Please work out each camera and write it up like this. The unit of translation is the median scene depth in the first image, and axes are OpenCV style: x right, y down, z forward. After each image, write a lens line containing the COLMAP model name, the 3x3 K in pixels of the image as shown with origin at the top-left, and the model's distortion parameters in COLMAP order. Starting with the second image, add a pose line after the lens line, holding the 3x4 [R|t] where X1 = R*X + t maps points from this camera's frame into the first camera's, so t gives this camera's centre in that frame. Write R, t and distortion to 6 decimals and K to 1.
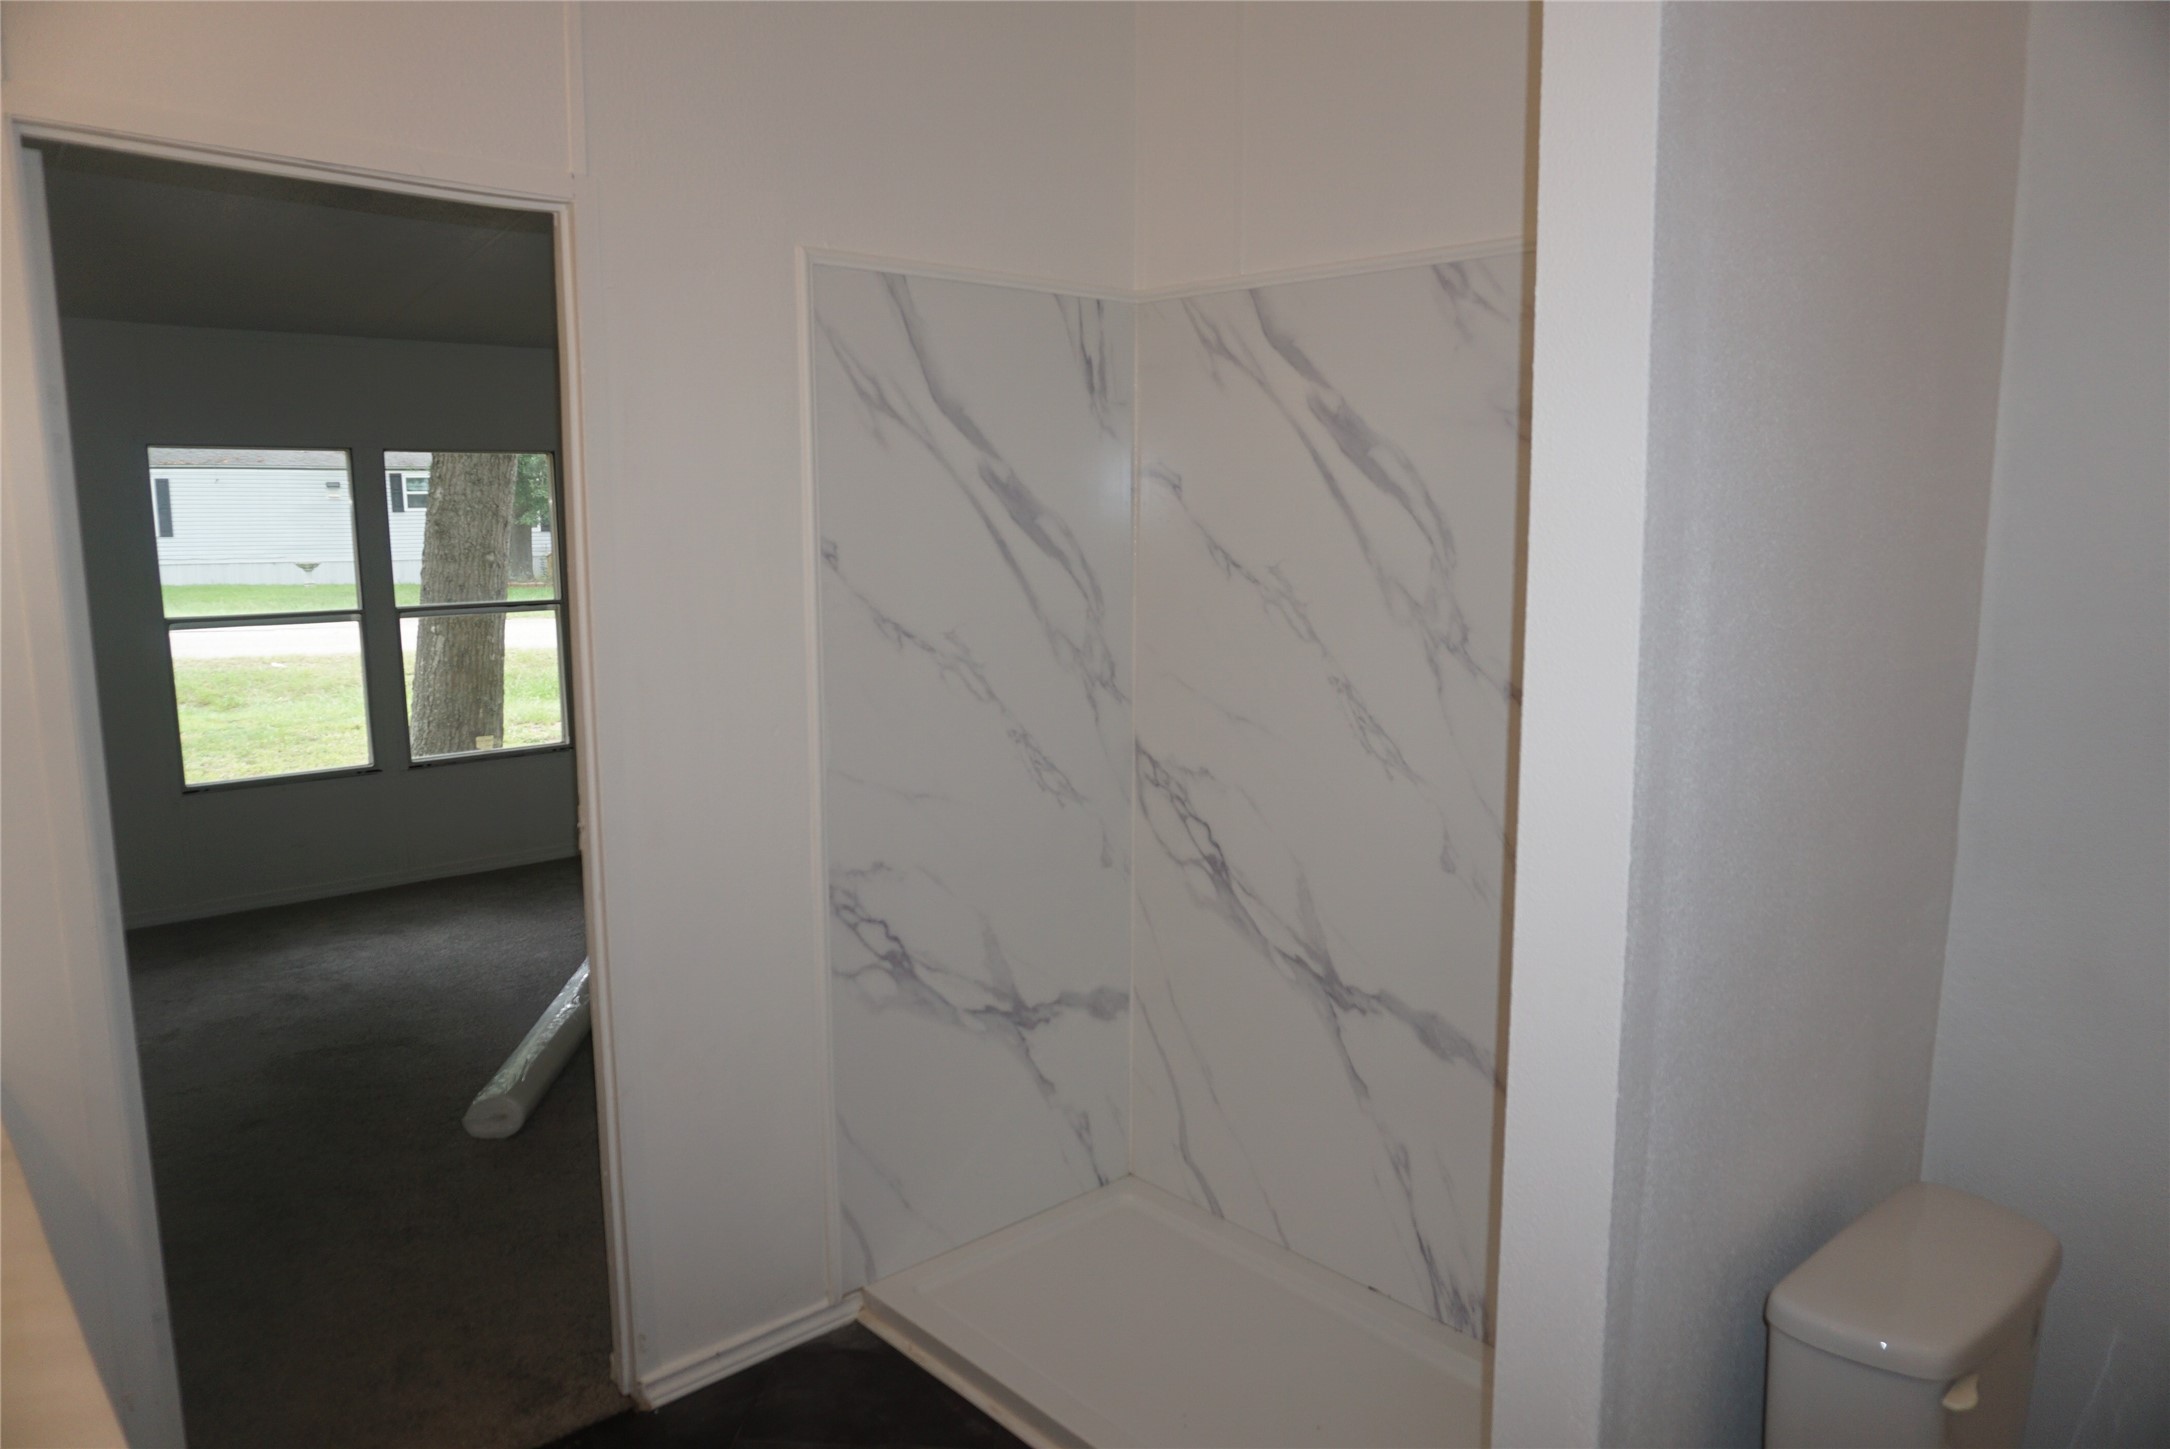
lens RADIAL K [[1446.0, 0, 1076.4], [0, 1446.0, 728.6], [0, 0, 1]] dist [-0.060593, 0.043088]
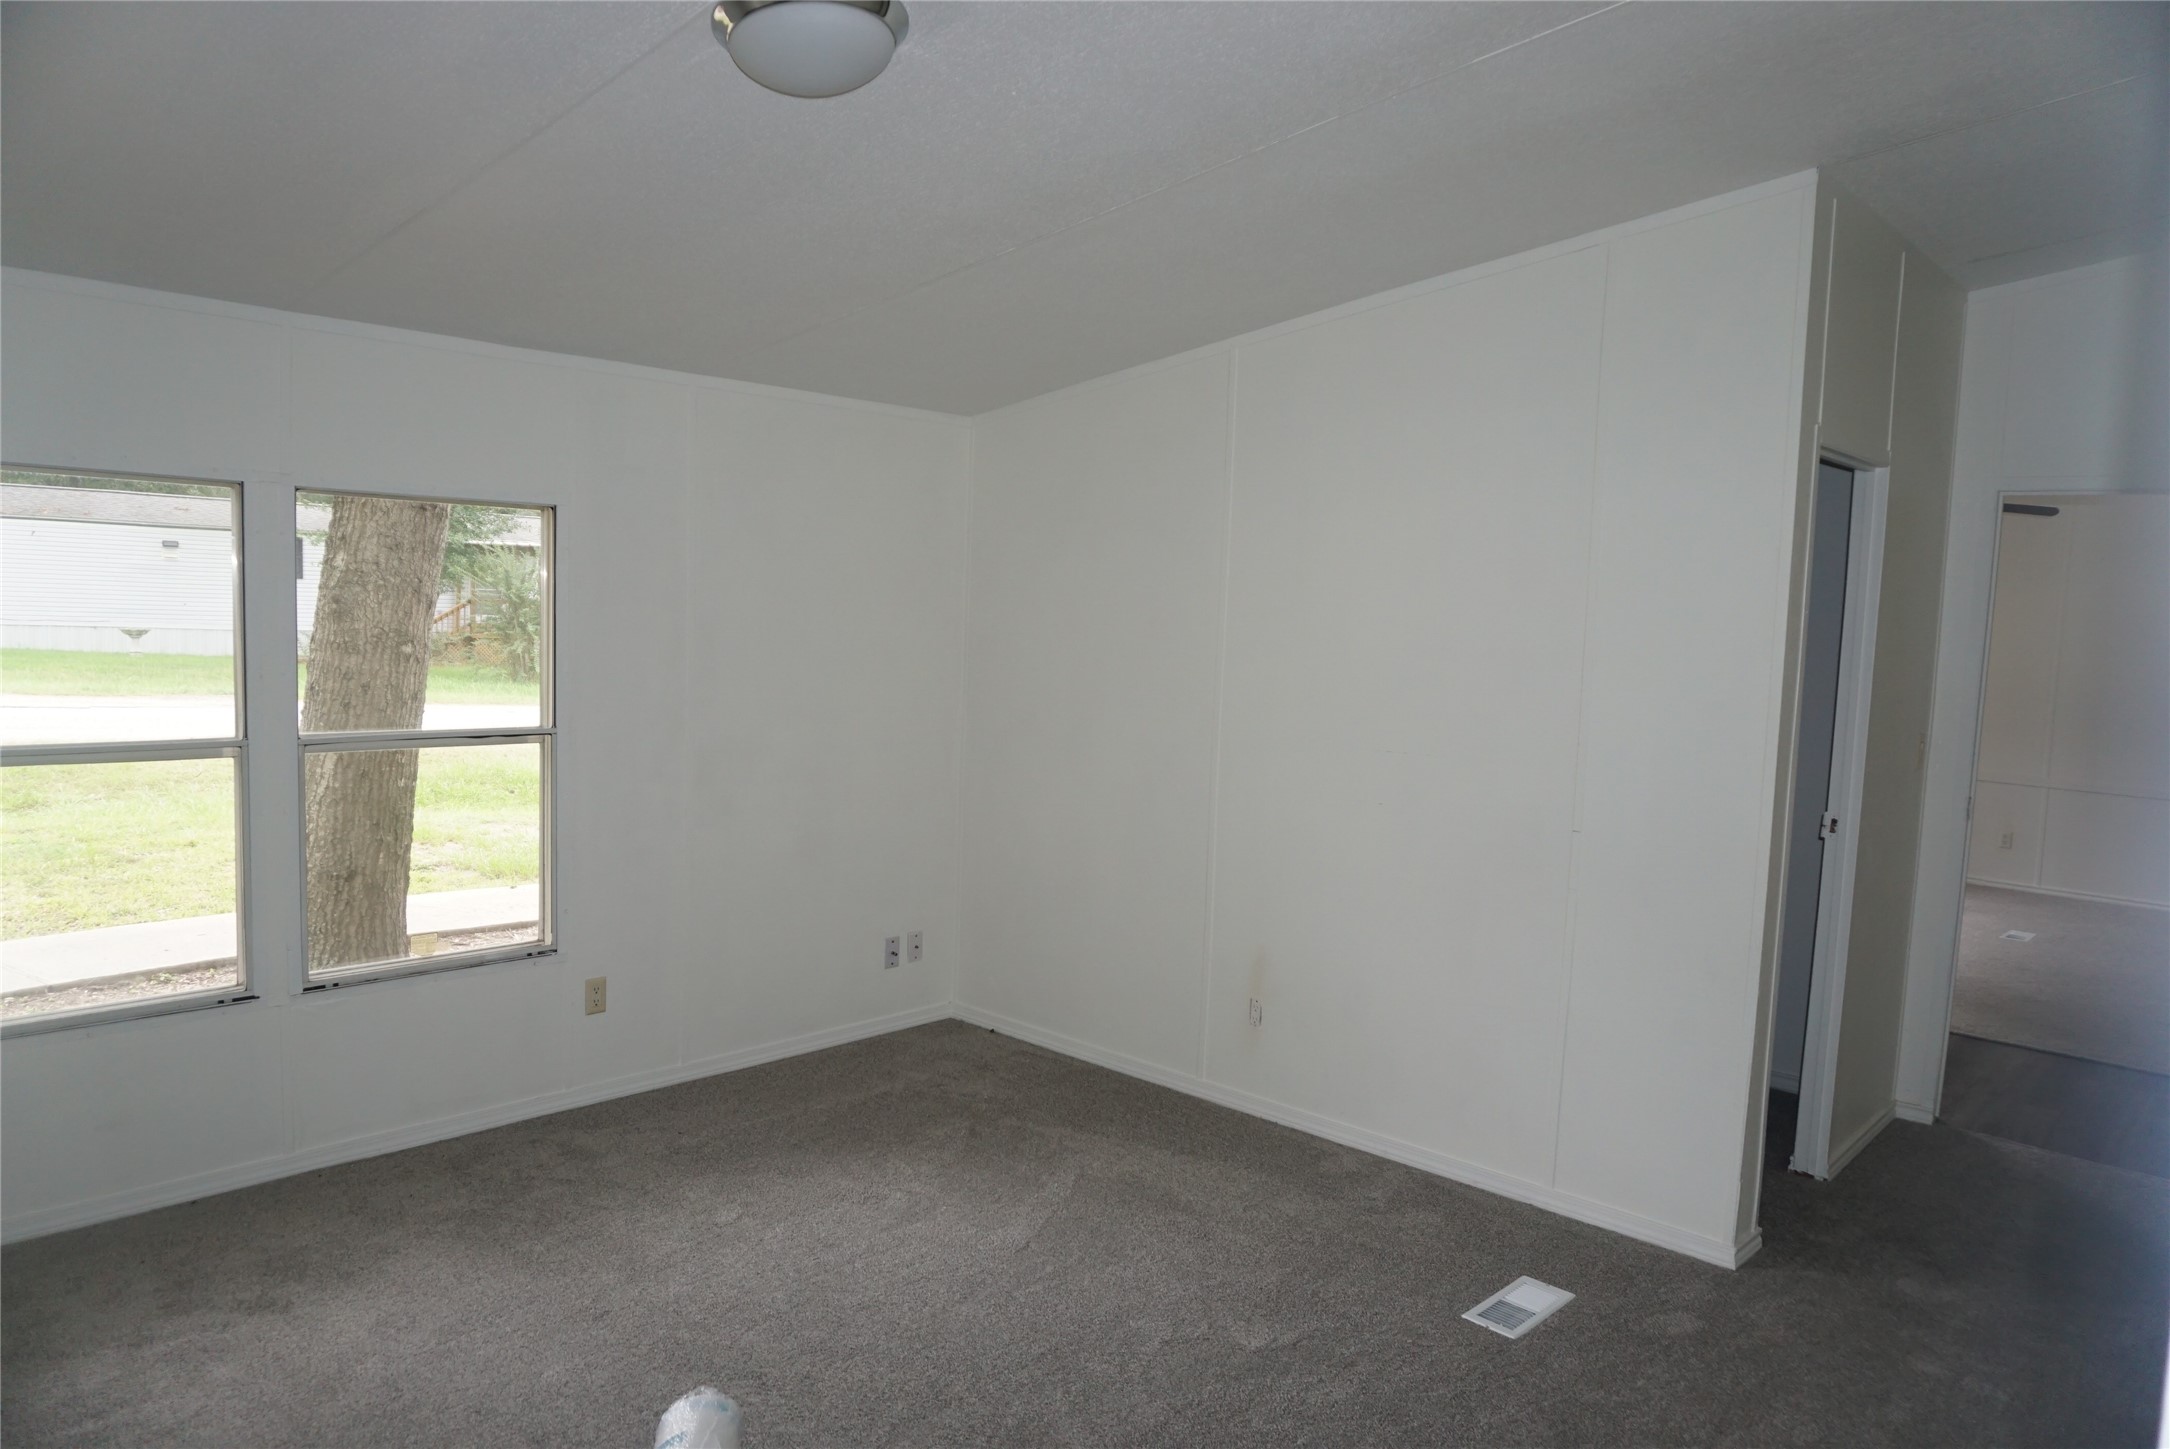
lens RADIAL K [[1446.0, 0, 1076.4], [0, 1446.0, 728.6], [0, 0, 1]] dist [-0.060593, 0.043088]
pose [[0.994669, 0.036760, 0.096341, -0.134604], [-0.030149, 0.997147, -0.069195, -0.037746], [-0.098610, 0.065922, 0.992940, 0.234616]]
